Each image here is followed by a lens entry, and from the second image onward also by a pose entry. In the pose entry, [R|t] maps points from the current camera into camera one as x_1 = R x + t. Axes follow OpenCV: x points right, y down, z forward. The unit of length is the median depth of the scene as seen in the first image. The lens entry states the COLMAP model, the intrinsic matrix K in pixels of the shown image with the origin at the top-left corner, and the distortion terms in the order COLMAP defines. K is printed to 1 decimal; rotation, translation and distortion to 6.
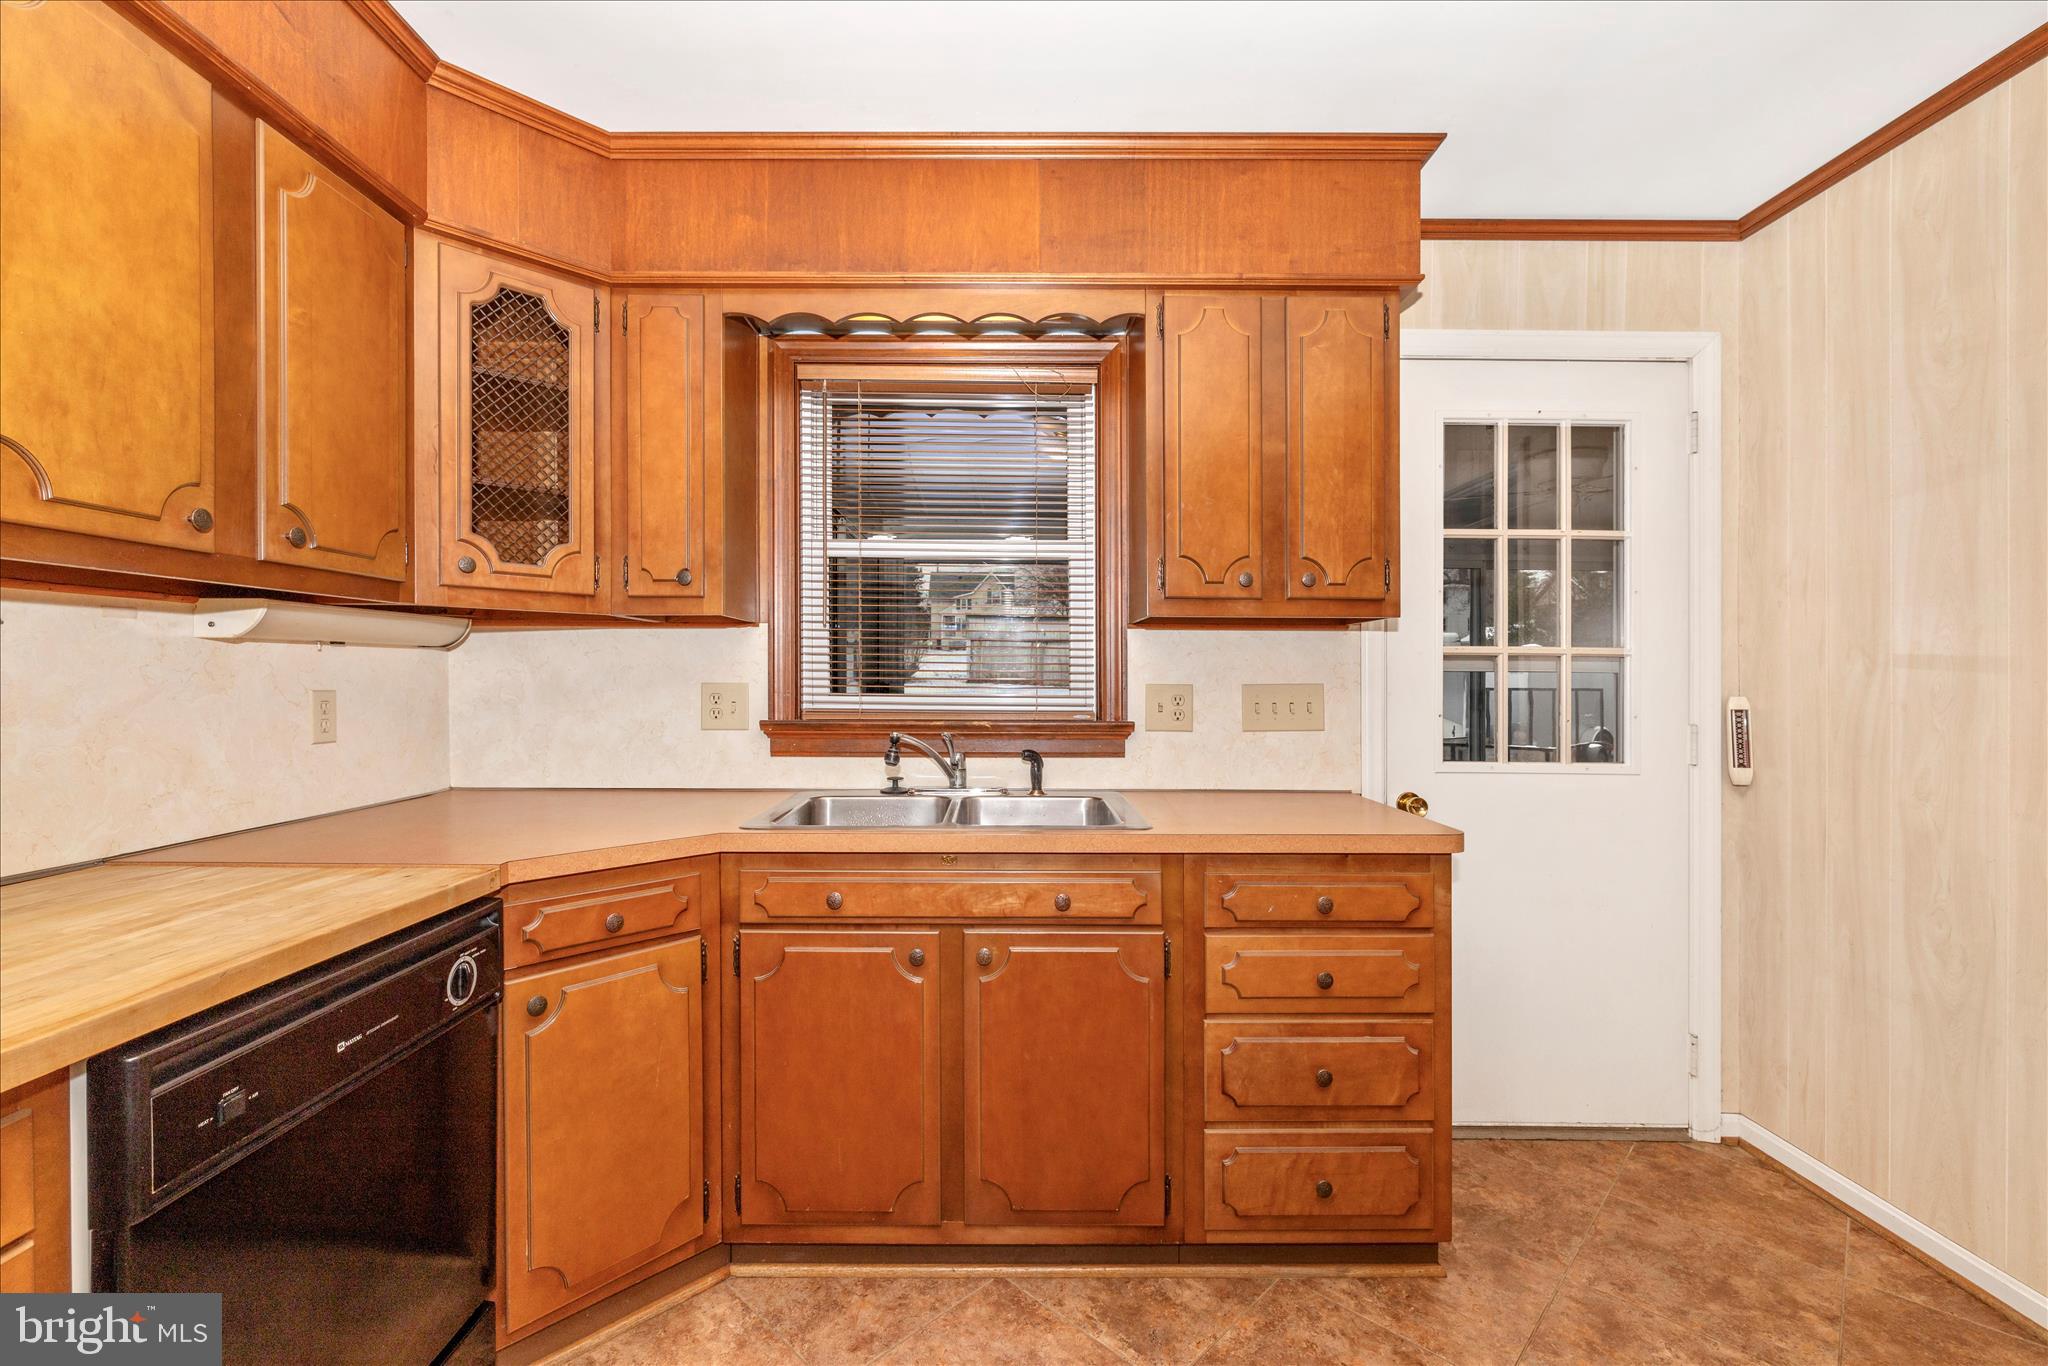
lens RADIAL K [[889.9, 0, 1003.5], [0, 889.9, 681.2], [0, 0, 1]] dist [-0.002771, 0.000696]
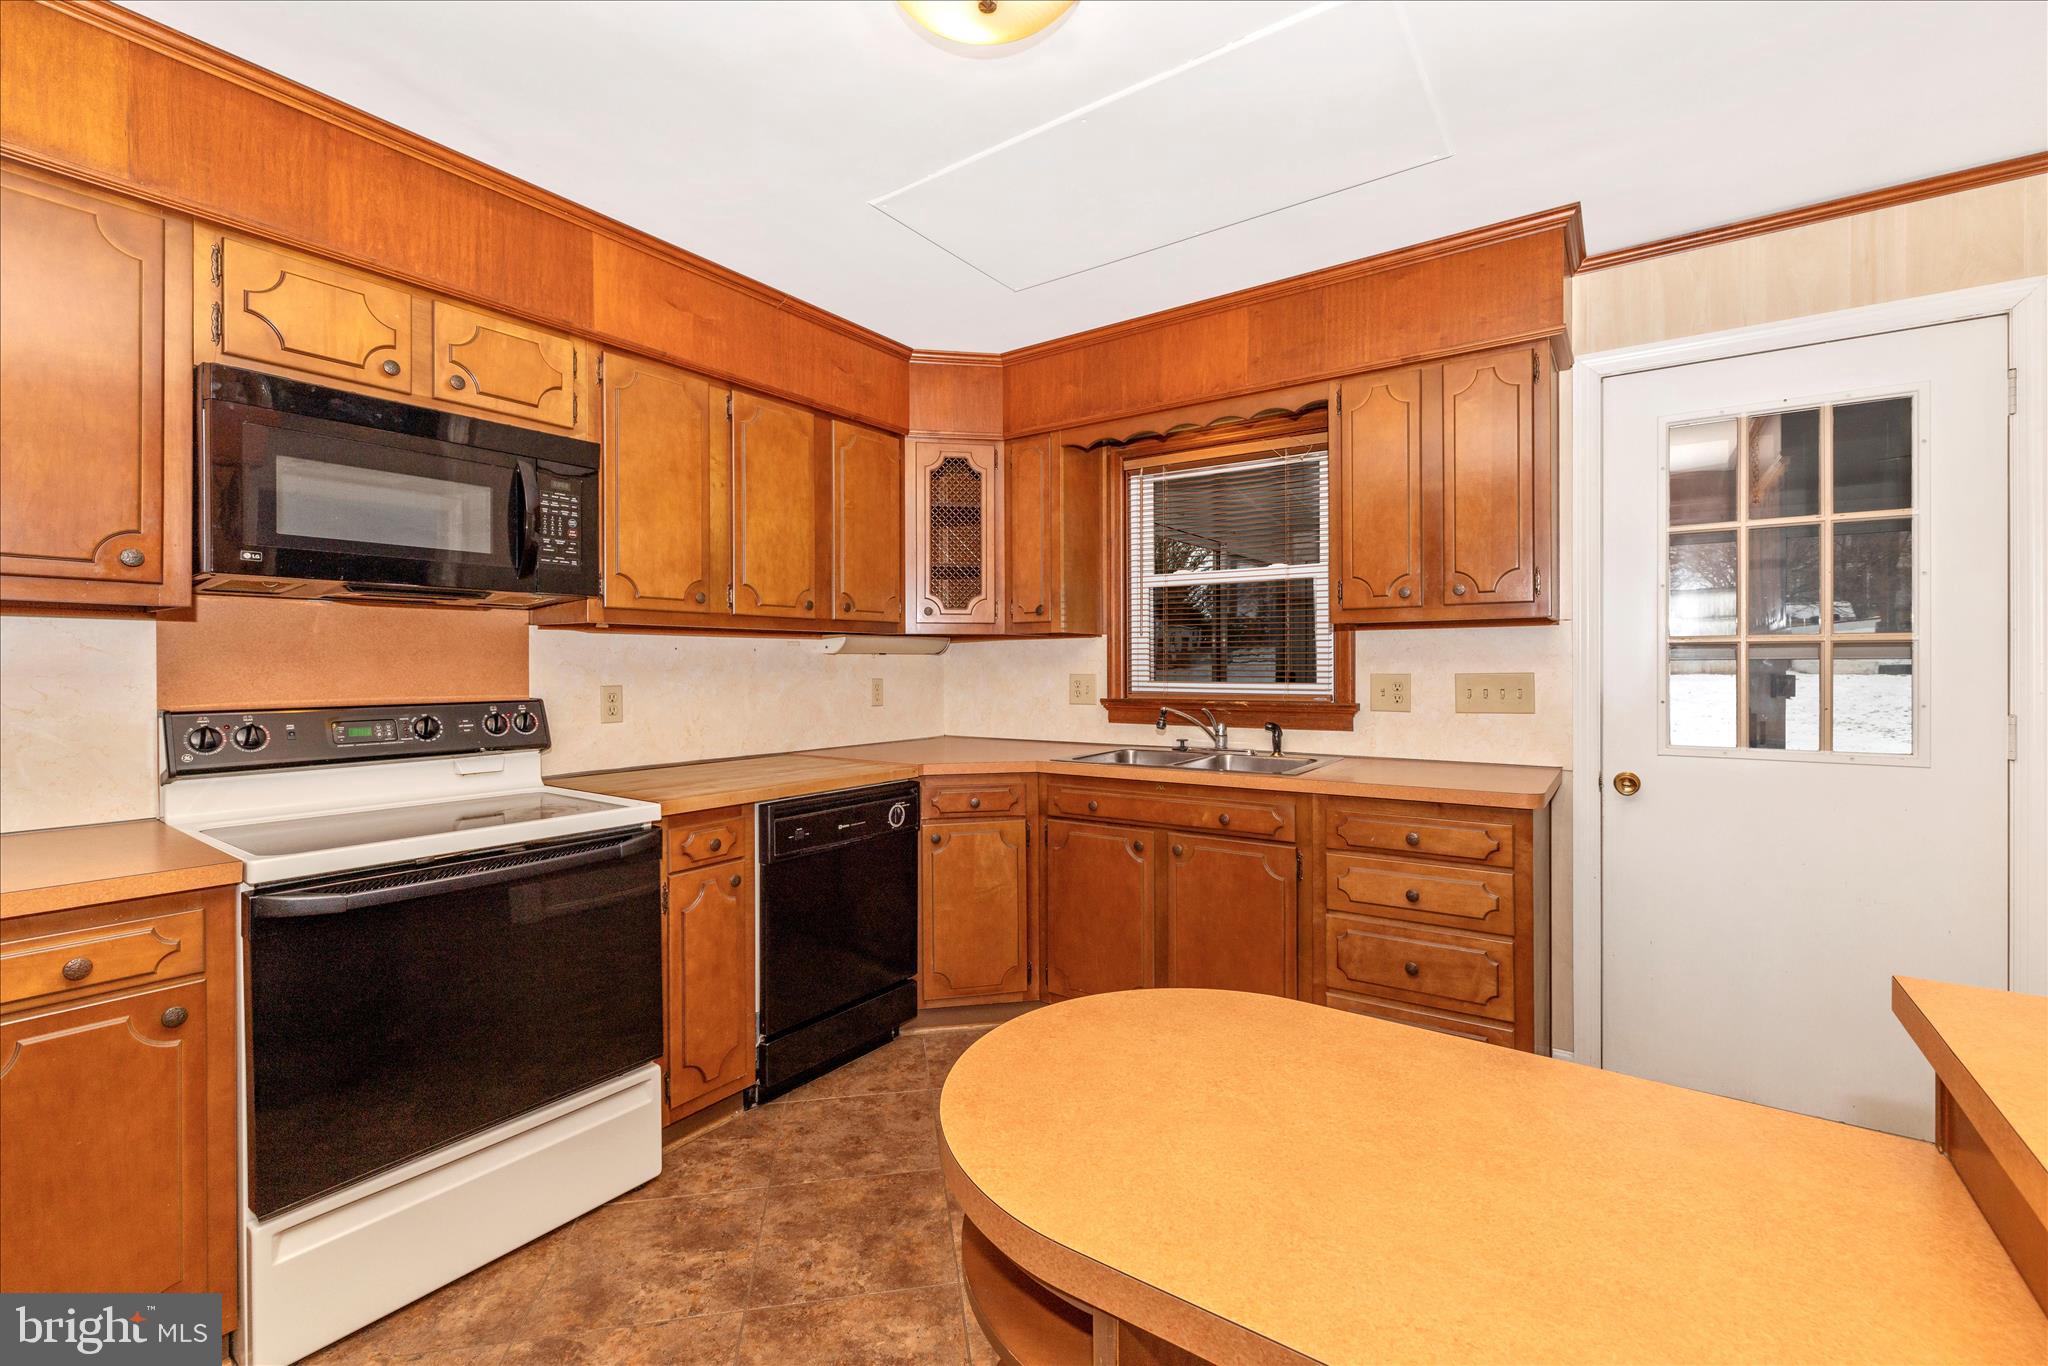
lens RADIAL K [[889.9, 0, 1018.6], [0, 889.9, 663.0], [0, 0, 1]] dist [-0.002771, 0.000696]
pose [[0.818238, -0.010187, -0.574789, 0.585463], [0.004910, 0.999930, -0.010733, -0.001617], [0.574858, 0.005960, 0.818231, -0.392975]]
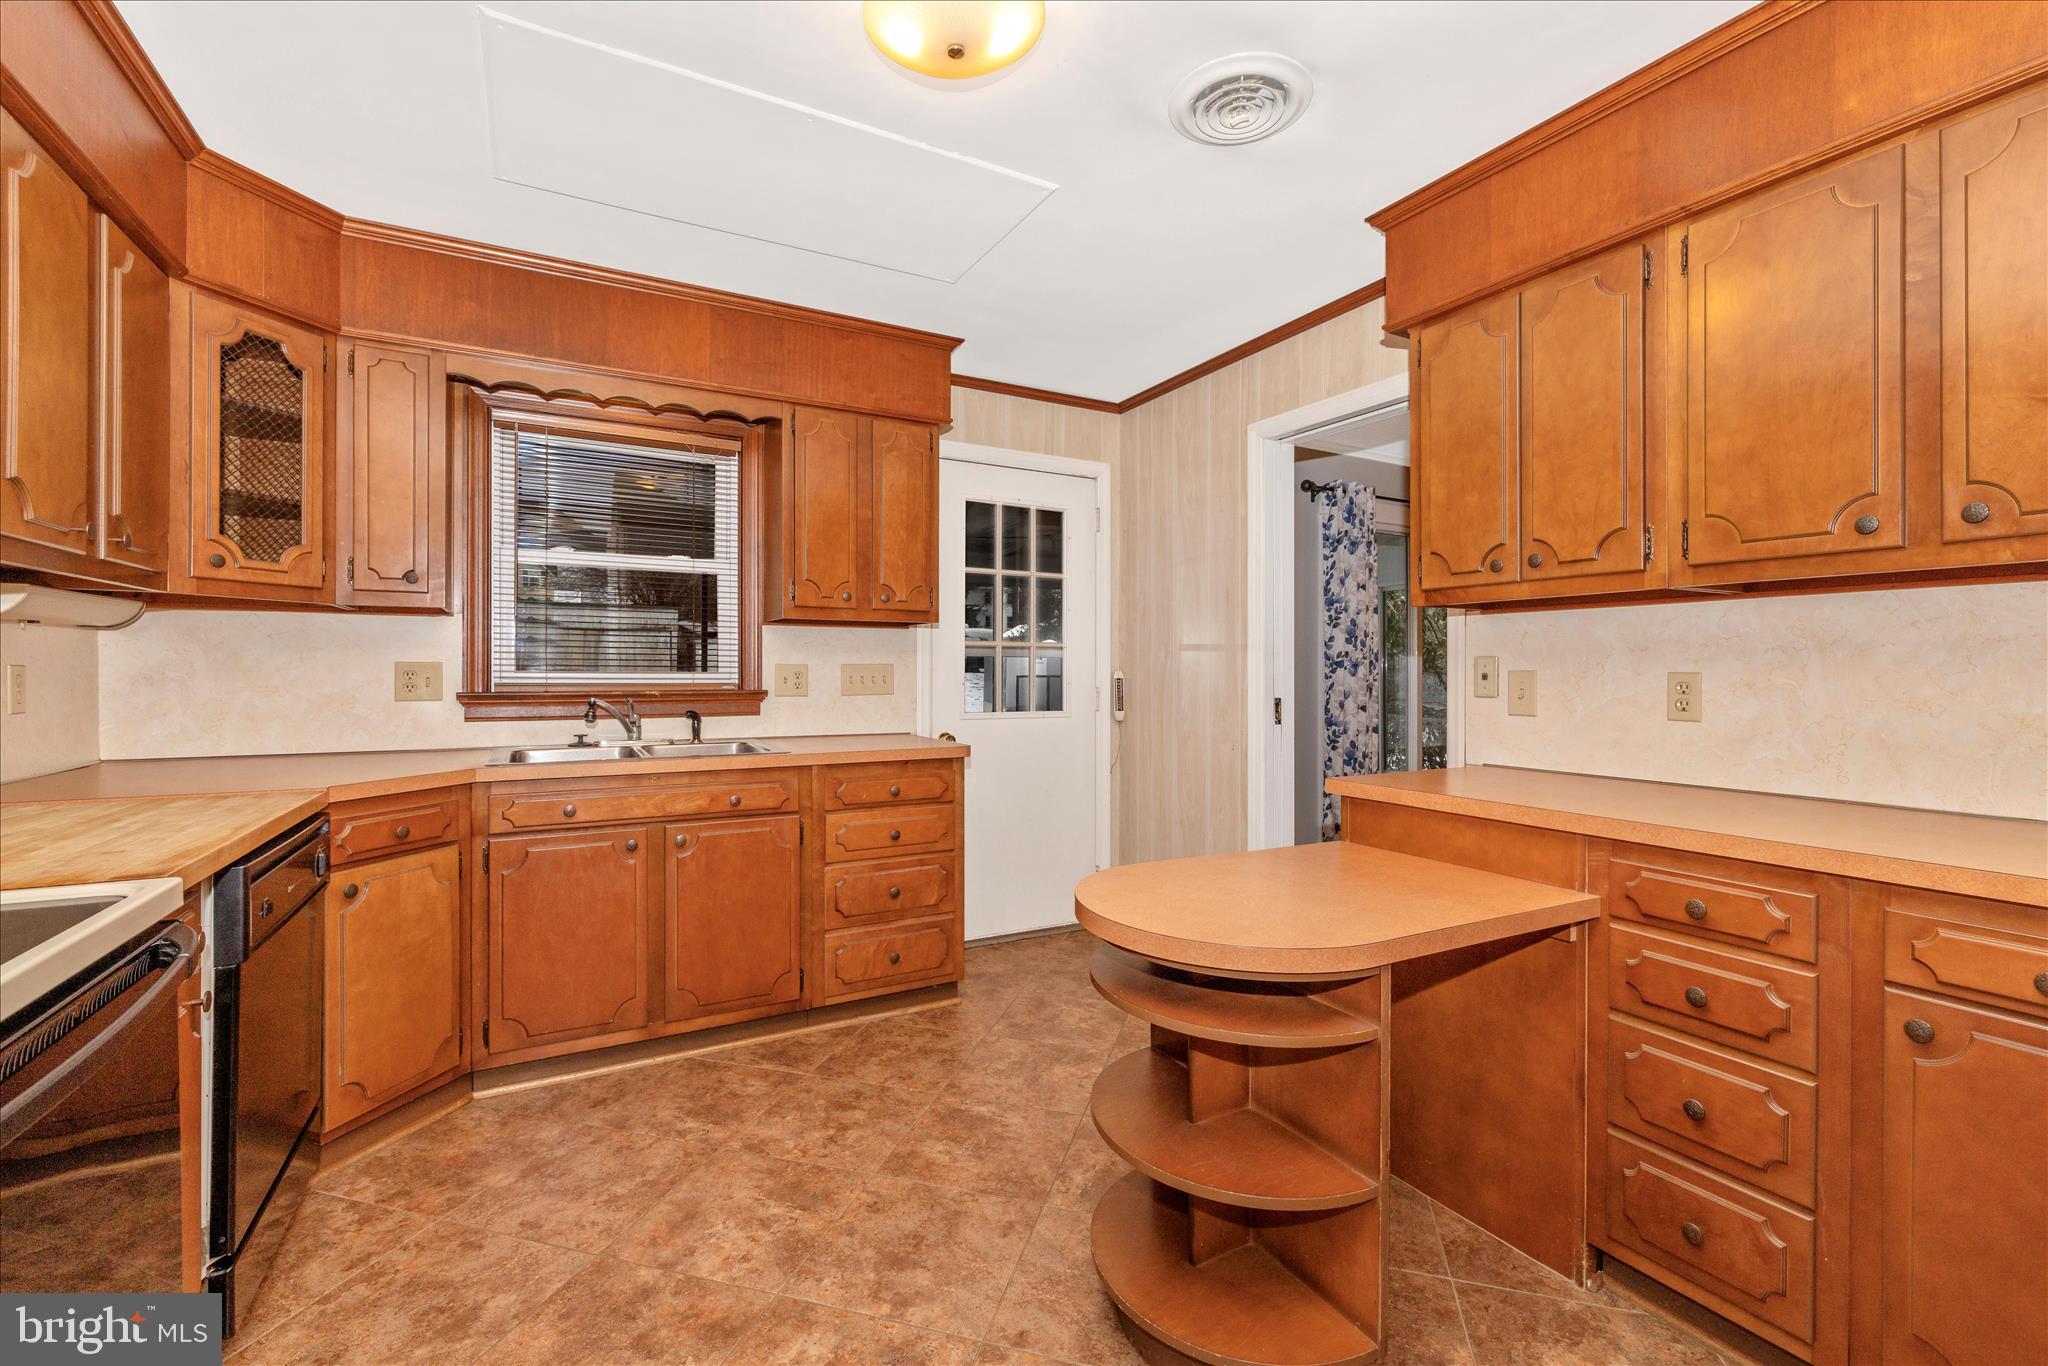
lens RADIAL K [[889.9, 0, 1053.9], [0, 889.9, 652.0], [0, 0, 1]] dist [-0.002771, 0.000696]
pose [[0.864497, 0.009011, 0.502558, -0.213184], [0.003012, 0.999728, -0.023108, 0.022972], [-0.502630, 0.021490, 0.864235, -0.572605]]
